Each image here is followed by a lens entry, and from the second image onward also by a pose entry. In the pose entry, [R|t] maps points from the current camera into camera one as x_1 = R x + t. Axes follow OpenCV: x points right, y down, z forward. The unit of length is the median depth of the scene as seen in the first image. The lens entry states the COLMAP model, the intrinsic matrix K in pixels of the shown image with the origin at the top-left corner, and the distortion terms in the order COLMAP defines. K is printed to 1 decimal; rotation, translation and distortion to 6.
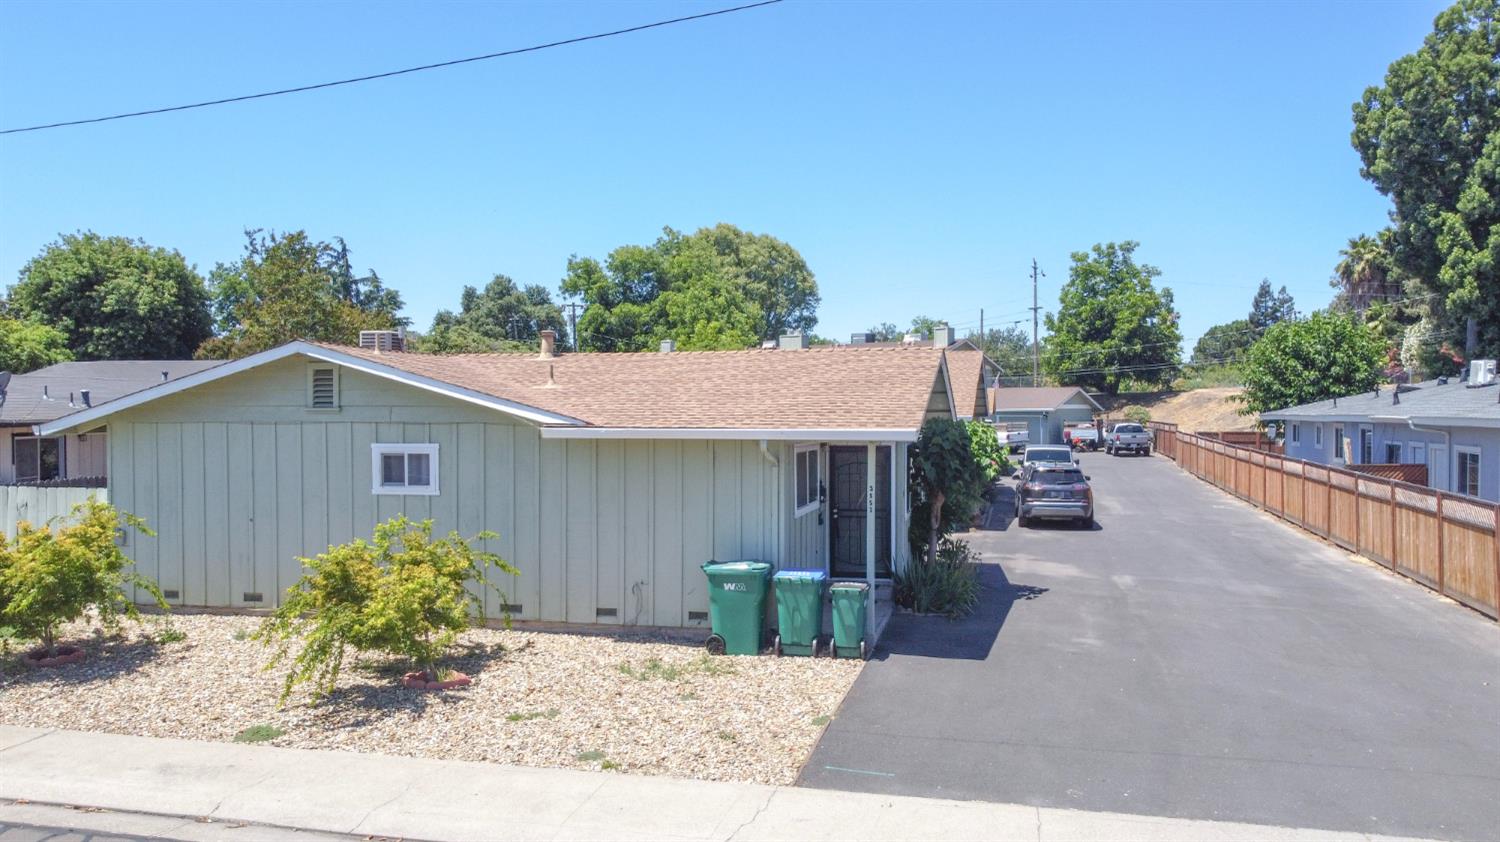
lens RADIAL K [[1143.2, 0, 764.0], [0, 1143.2, 418.4], [0, 0, 1]] dist [-0.001167, -0.006800]
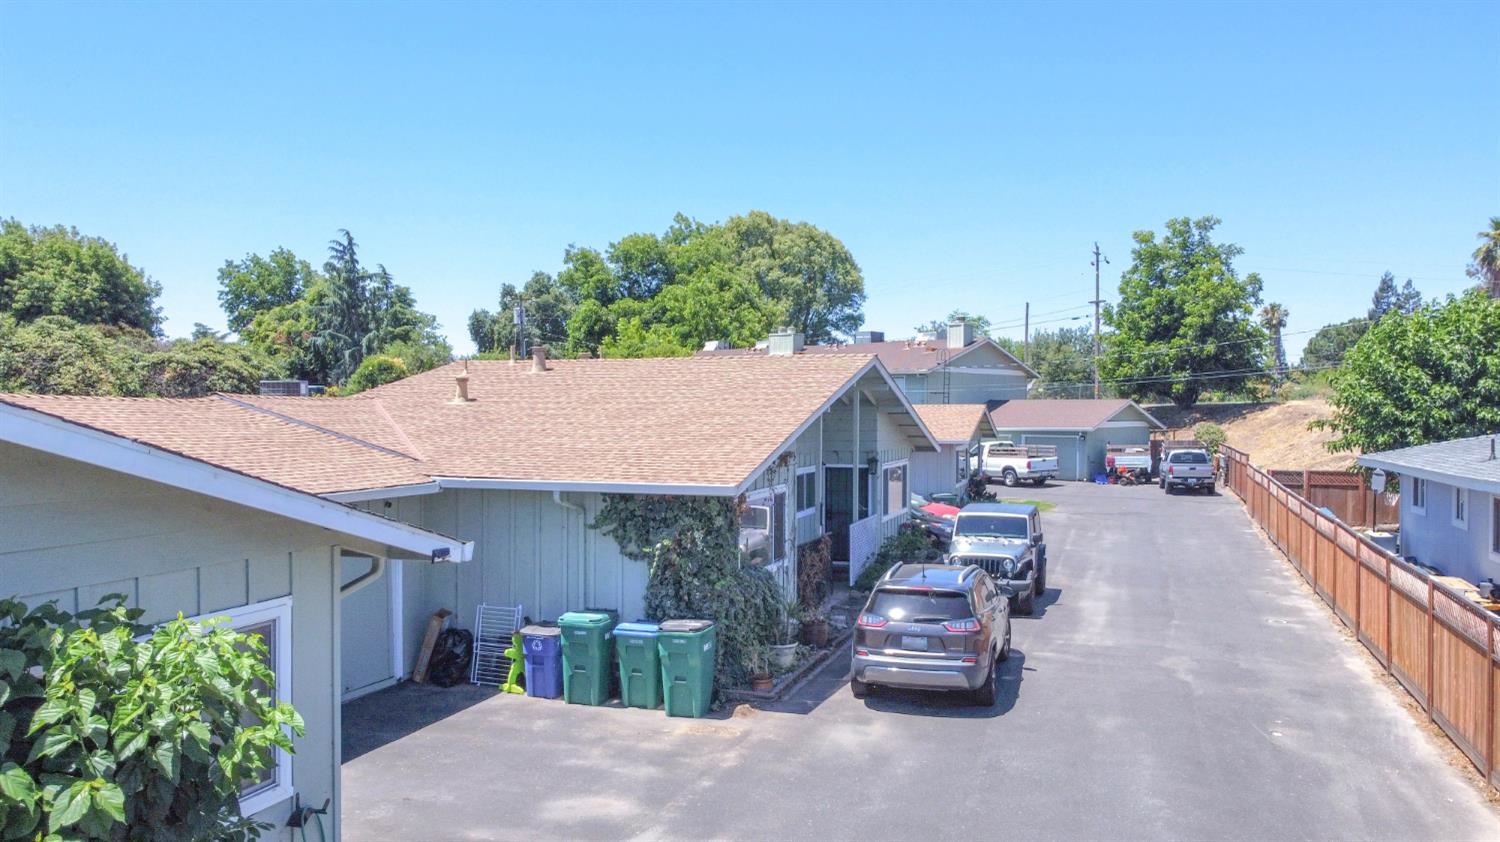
lens RADIAL K [[1143.2, 0, 763.0], [0, 1143.2, 427.3], [0, 0, 1]] dist [-0.001167, -0.006800]
pose [[0.996066, 0.005954, -0.088414, 0.068807], [-0.005390, 0.999964, 0.006618, -0.008838], [0.088450, -0.006116, 0.996062, 0.145929]]
